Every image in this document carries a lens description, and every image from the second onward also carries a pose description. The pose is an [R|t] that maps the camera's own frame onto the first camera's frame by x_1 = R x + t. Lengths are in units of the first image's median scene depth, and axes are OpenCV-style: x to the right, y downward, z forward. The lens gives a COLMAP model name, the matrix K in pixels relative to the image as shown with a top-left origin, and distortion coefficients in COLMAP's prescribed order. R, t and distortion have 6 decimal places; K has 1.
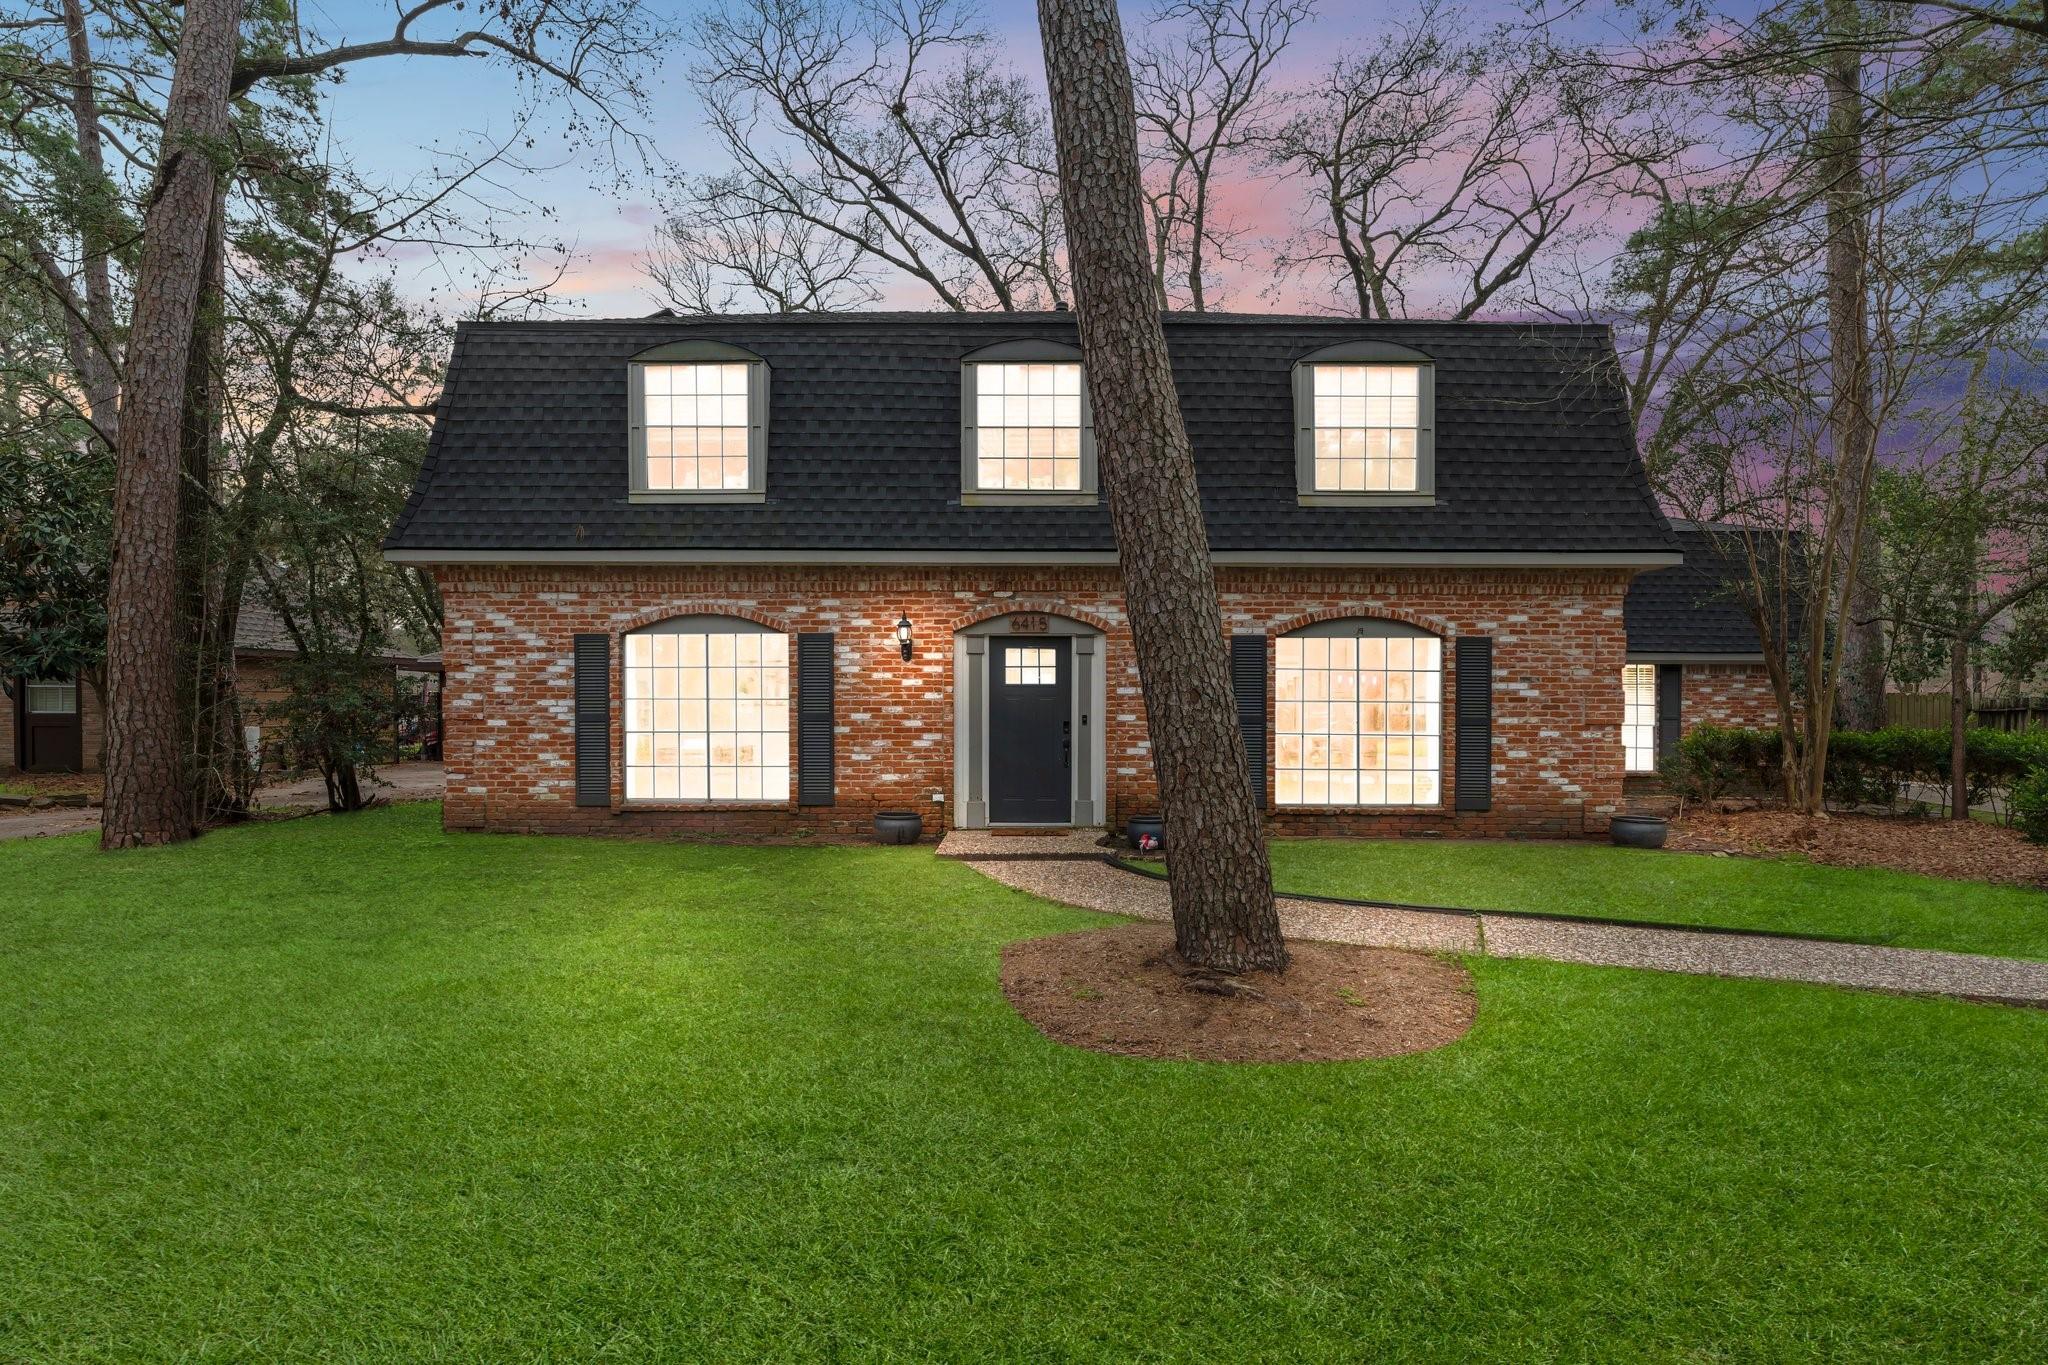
lens RADIAL K [[1067.9, 0, 1028.9], [0, 1067.9, 716.8], [0, 0, 1]] dist [-0.000680, 0.000100]
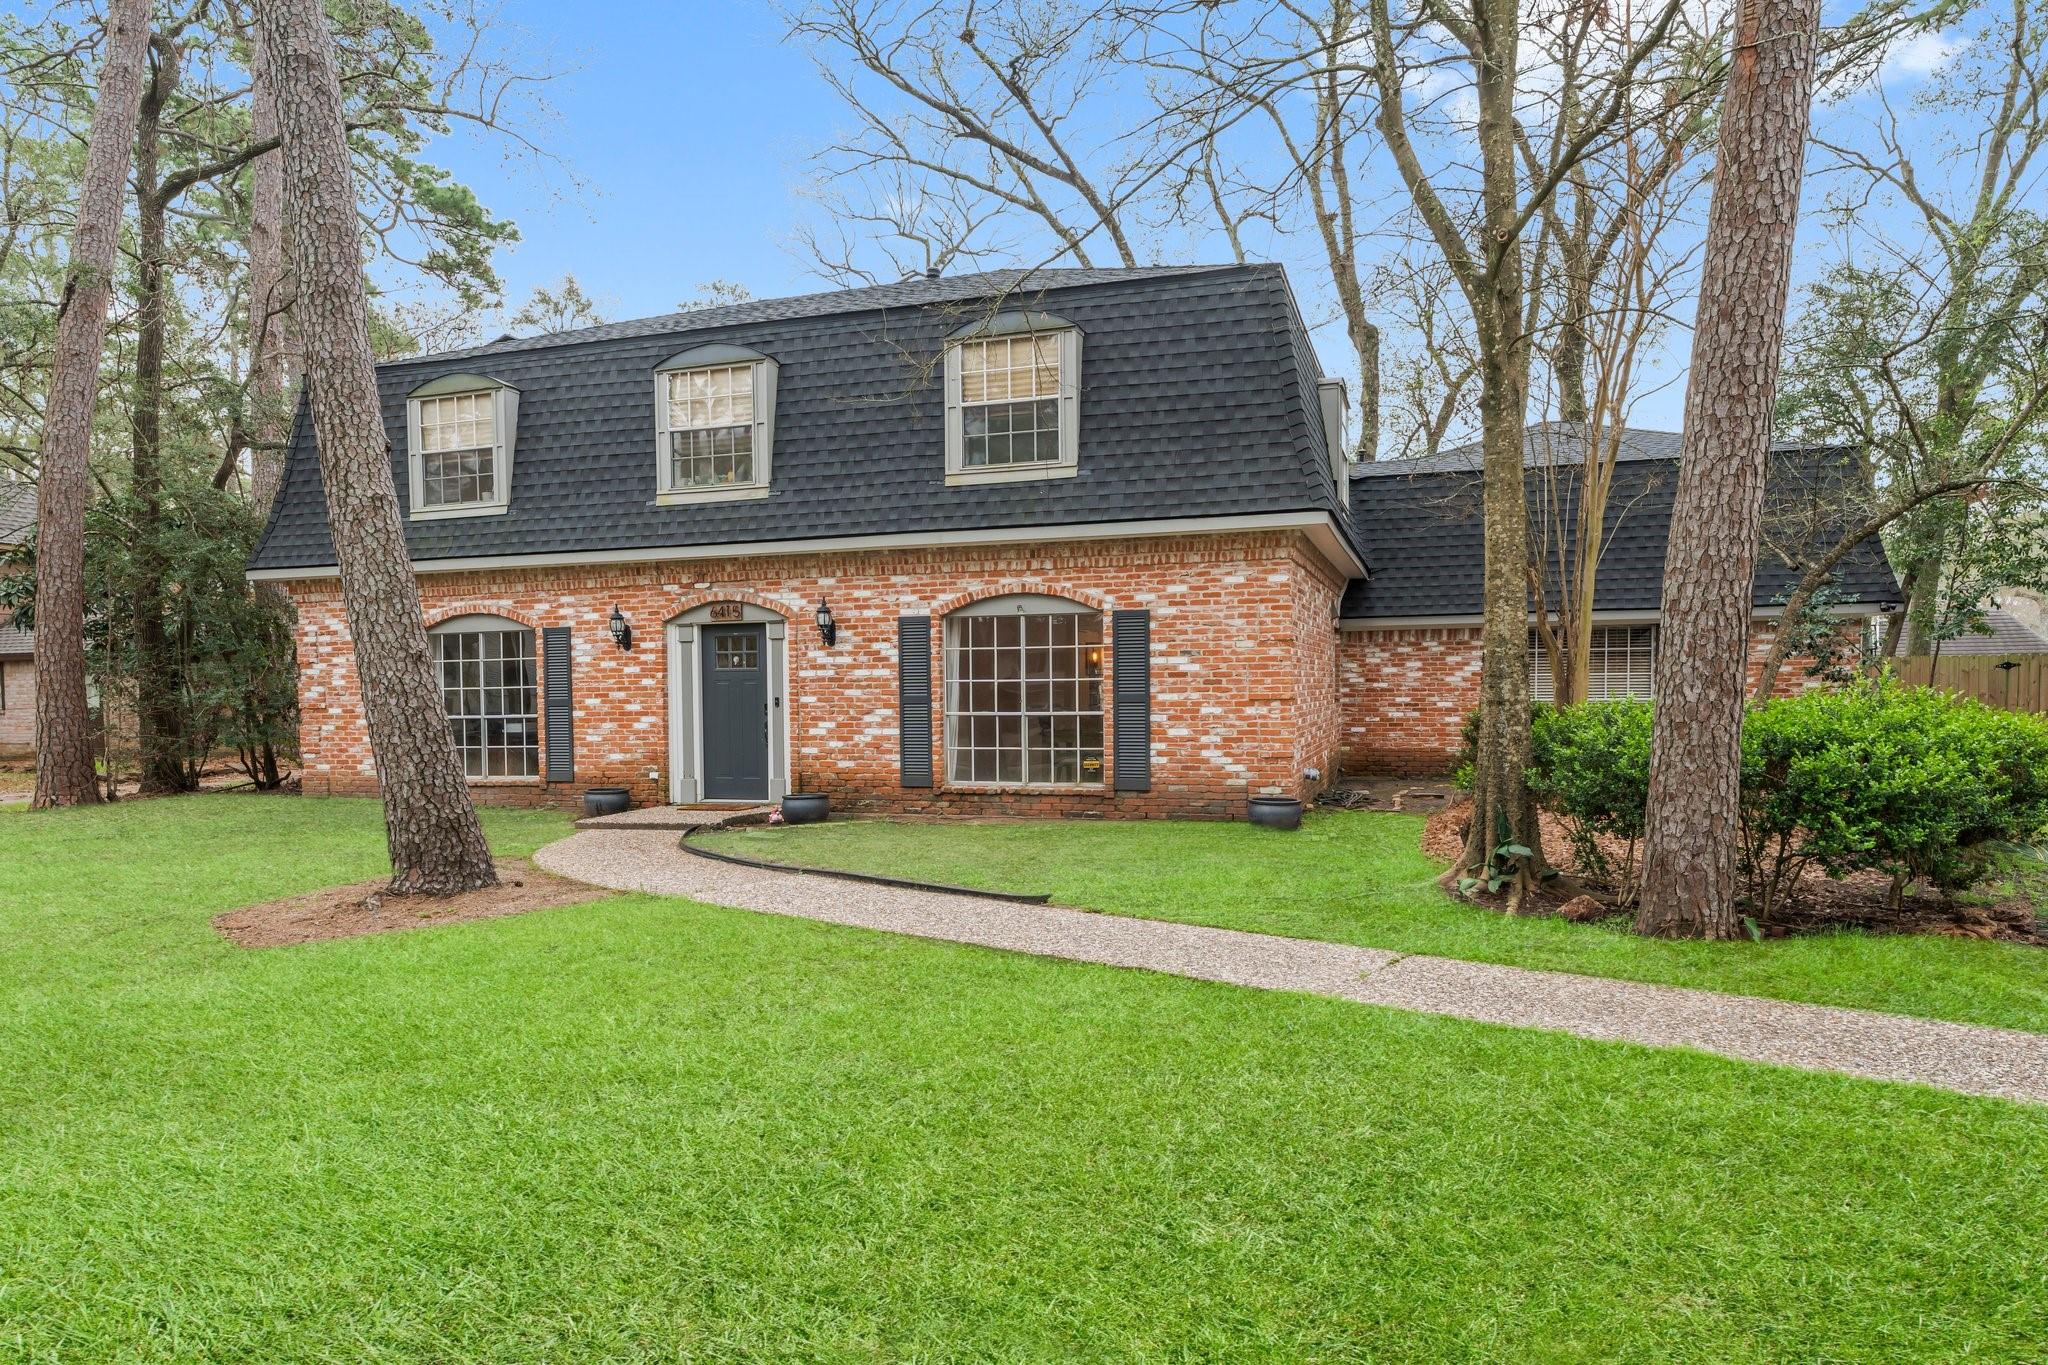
lens RADIAL K [[1276.1, 0, 1017.7], [0, 1276.1, 733.6], [0, 0, 1]] dist [0.001107, -0.000843]
pose [[0.951437, -0.005550, -0.307794, 0.670382], [0.014019, 0.999581, 0.025310, 0.005559], [0.307524, -0.028396, 0.951116, -0.122926]]
